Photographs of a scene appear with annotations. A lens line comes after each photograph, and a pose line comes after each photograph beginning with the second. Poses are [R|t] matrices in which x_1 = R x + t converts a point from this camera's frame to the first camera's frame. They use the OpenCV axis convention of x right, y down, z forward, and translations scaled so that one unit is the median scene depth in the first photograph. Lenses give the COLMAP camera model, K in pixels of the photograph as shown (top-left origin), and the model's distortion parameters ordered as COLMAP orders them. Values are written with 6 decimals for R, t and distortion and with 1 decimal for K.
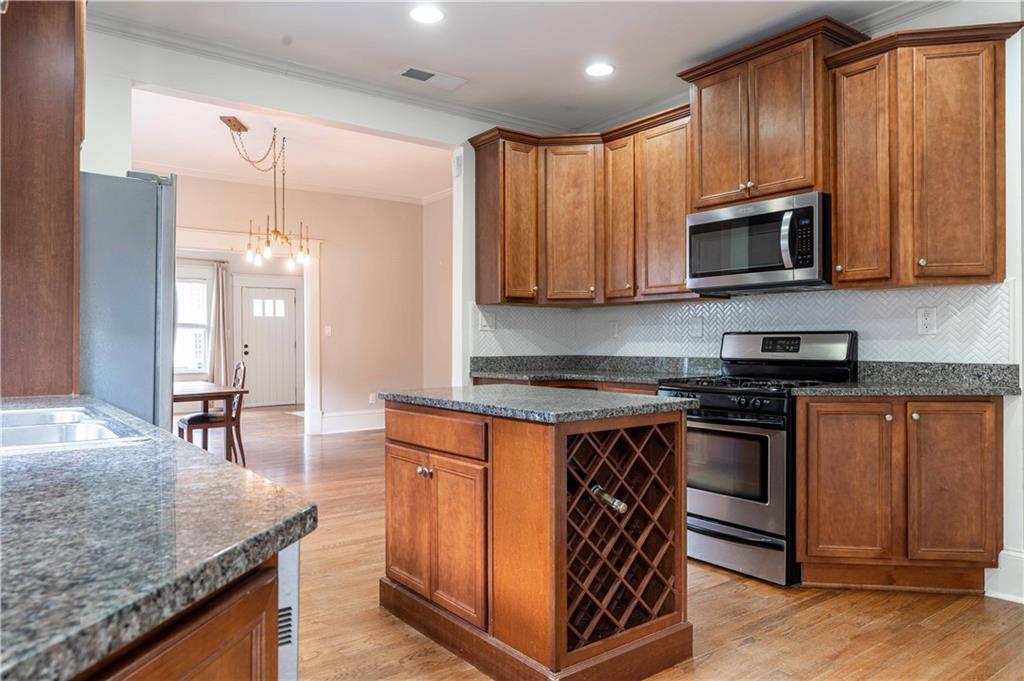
lens RADIAL K [[709.2, 0, 506.6], [0, 709.2, 343.3], [0, 0, 1]] dist [0.012069, 0.000700]
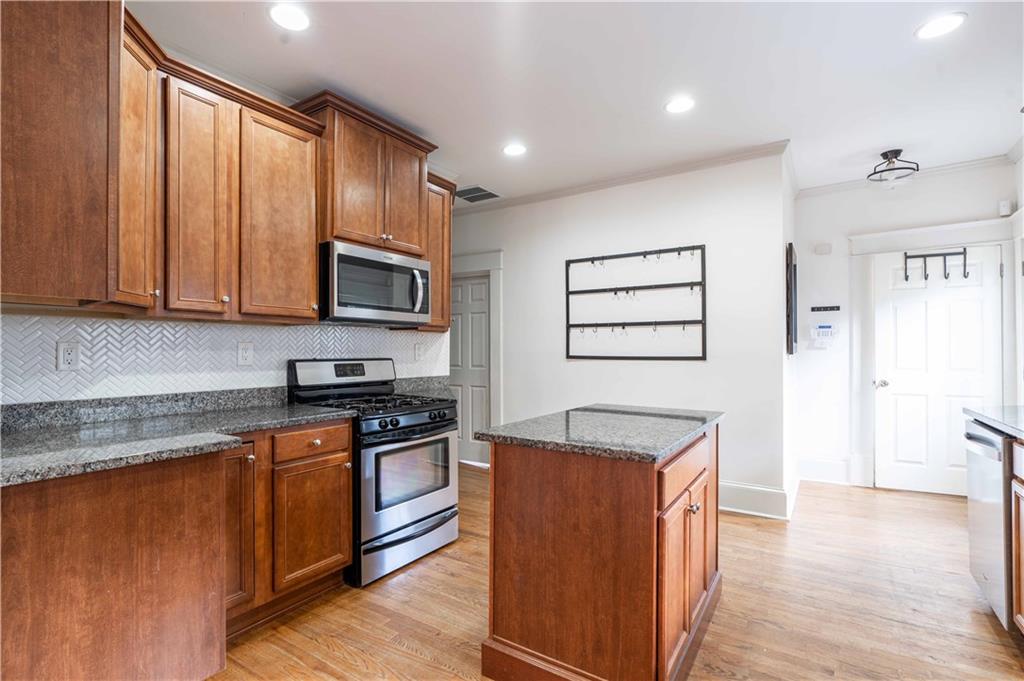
lens RADIAL K [[472.8, 0, 507.8], [0, 472.8, 348.5], [0, 0, 1]] dist [-0.009122, 0.002505]
pose [[-0.322659, 0.009694, 0.946466, -0.417359], [0.009167, 0.999933, -0.007116, -0.023939], [-0.946471, 0.006381, -0.322726, 0.934828]]
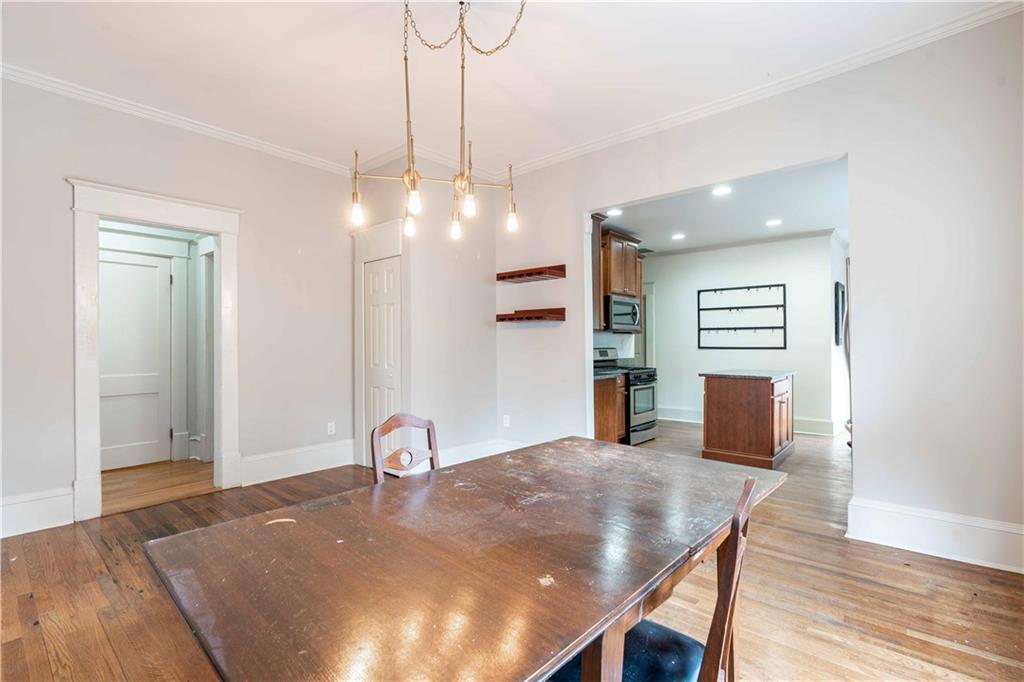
lens RADIAL K [[472.8, 0, 517.8], [0, 472.8, 342.5], [0, 0, 1]] dist [-0.009122, 0.002505]
pose [[-0.213826, 0.009222, 0.976828, -1.055176], [0.010861, 0.999916, -0.007063, -0.025152], [-0.976811, 0.009099, -0.213908, 1.518418]]
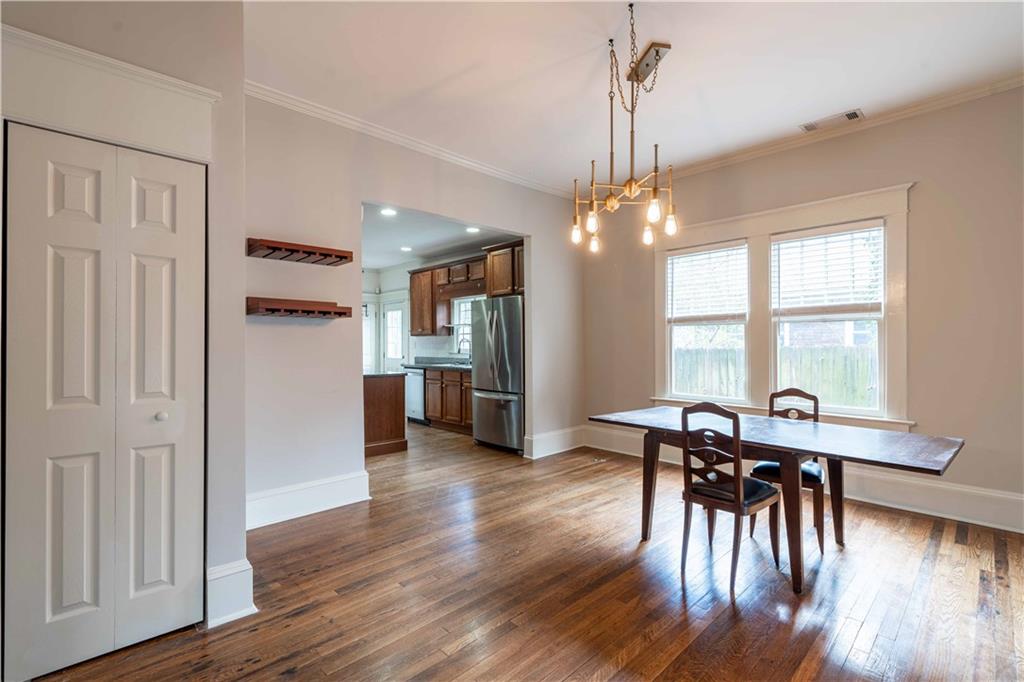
lens RADIAL K [[472.8, 0, 517.6], [0, 472.8, 344.6], [0, 0, 1]] dist [-0.009122, 0.002505]
pose [[-0.991862, 0.004620, -0.127232, -0.265902], [0.003914, 0.999976, 0.005794, -0.035596], [0.127256, 0.005249, -0.991856, 2.092608]]
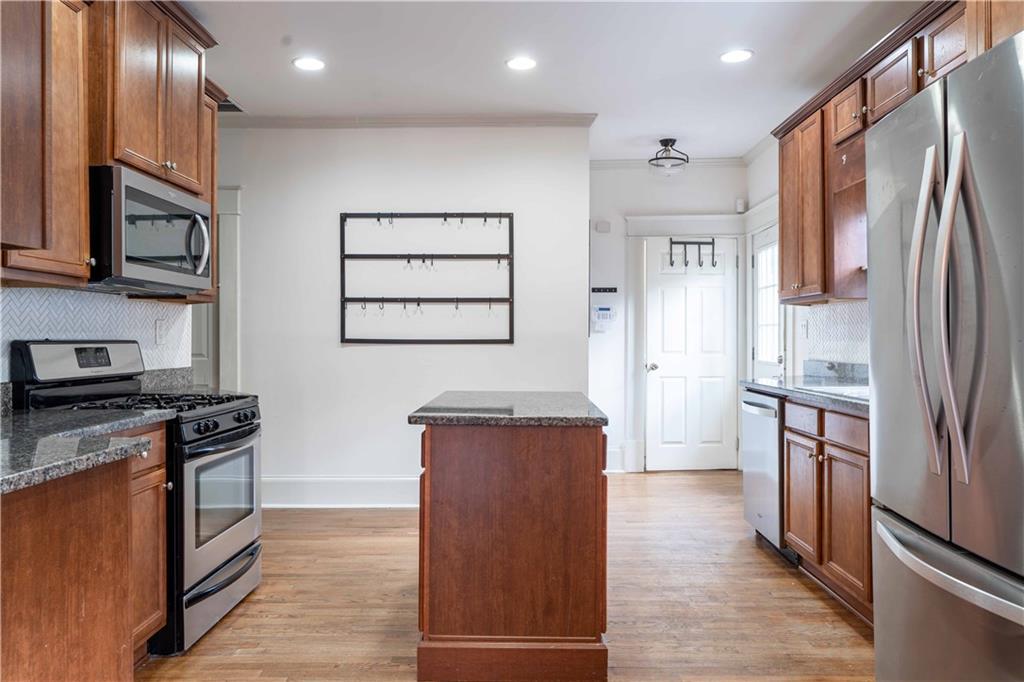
lens RADIAL K [[702.2, 0, 506.3], [0, 702.2, 343.2], [0, 0, 1]] dist [-0.006407, 0.001825]
pose [[-0.778527, 0.000008, 0.627611, -0.423907], [0.007385, 0.999931, 0.009147, -0.015838], [-0.627568, 0.011756, -0.778473, 1.223698]]
